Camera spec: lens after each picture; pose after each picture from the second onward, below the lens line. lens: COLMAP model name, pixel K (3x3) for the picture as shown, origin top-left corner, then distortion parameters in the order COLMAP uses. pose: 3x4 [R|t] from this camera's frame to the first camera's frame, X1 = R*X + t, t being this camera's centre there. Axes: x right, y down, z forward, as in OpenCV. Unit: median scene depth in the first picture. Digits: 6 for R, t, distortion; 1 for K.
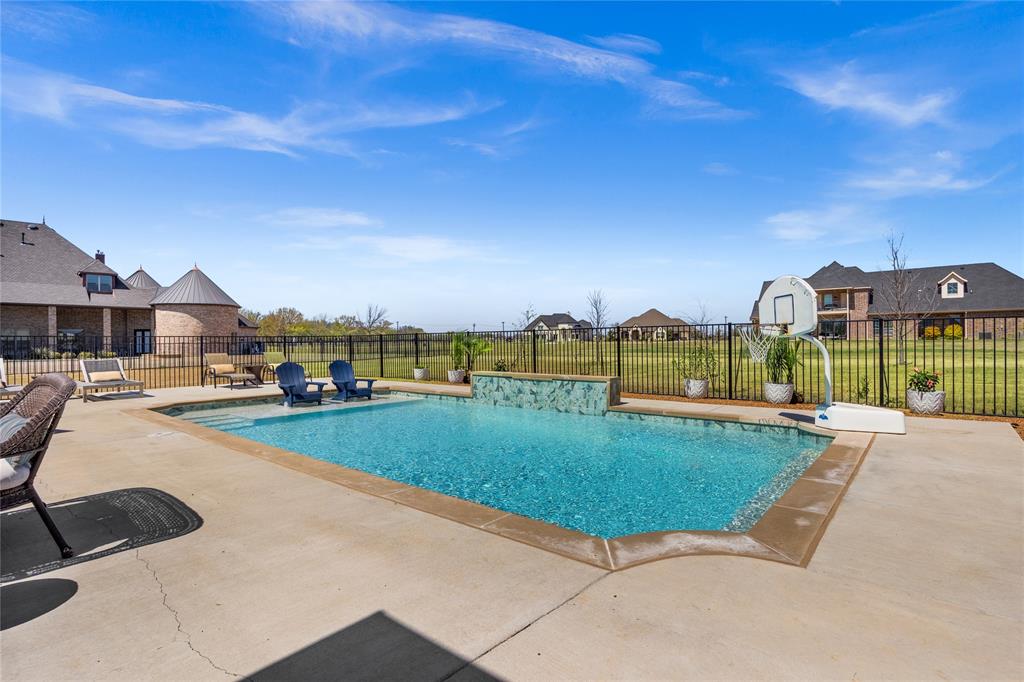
lens RADIAL K [[499.0, 0, 512.0], [0, 499.0, 341.0], [0, 0, 1]] dist [-0.000650, -0.000099]
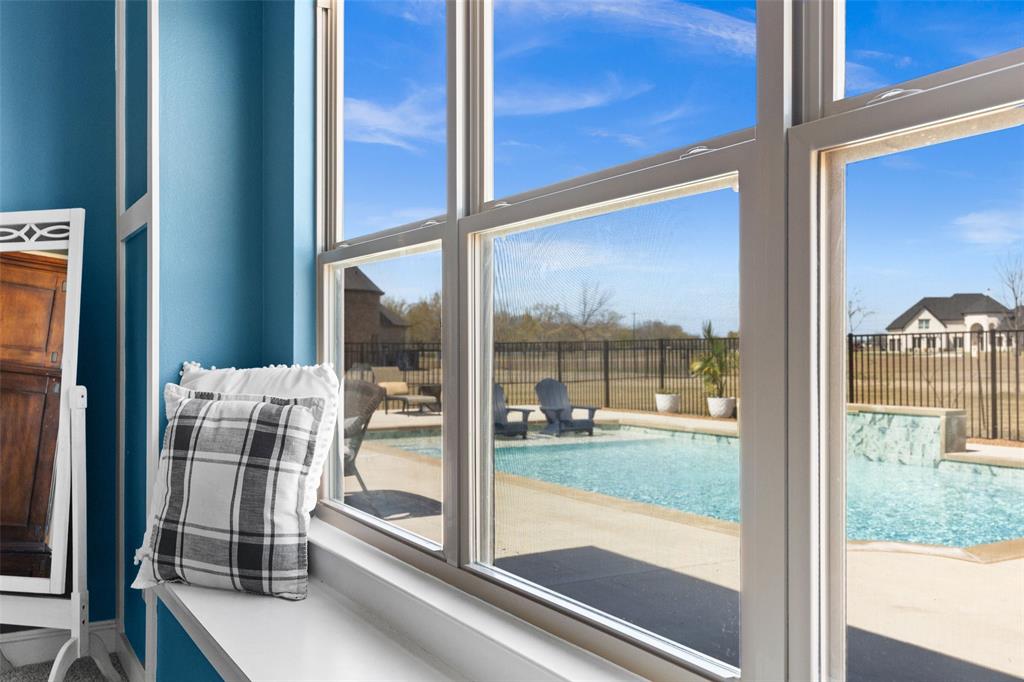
lens RADIAL K [[969.9, 0, 512.0], [0, 969.9, 341.0], [0, 0, 1]] dist [0.006698, 0.008194]
pose [[0.939078, 0.002387, -0.343695, 0.078982], [-0.005262, 0.999959, -0.007434, -0.004260], [0.343663, 0.008789, 0.939052, -0.321900]]
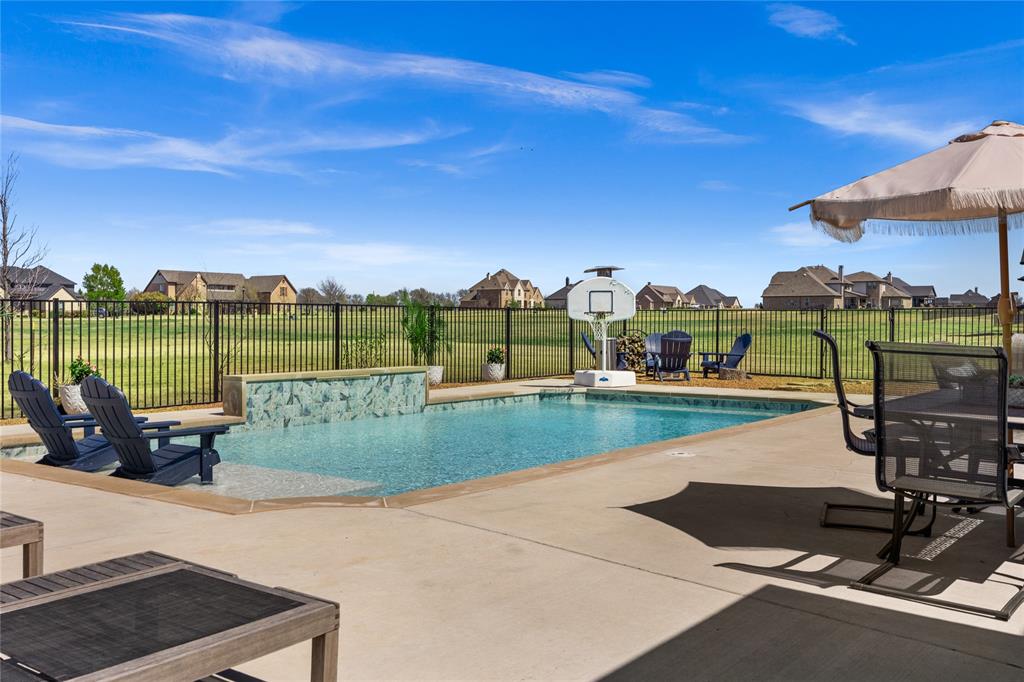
lens RADIAL K [[969.9, 0, 512.0], [0, 969.9, 341.0], [0, 0, 1]] dist [0.006698, 0.008194]
pose [[-0.055438, -0.007467, 0.998434, -1.174481], [0.002024, 0.999969, 0.007591, 0.014033], [-0.998460, 0.002442, -0.055421, 0.752340]]
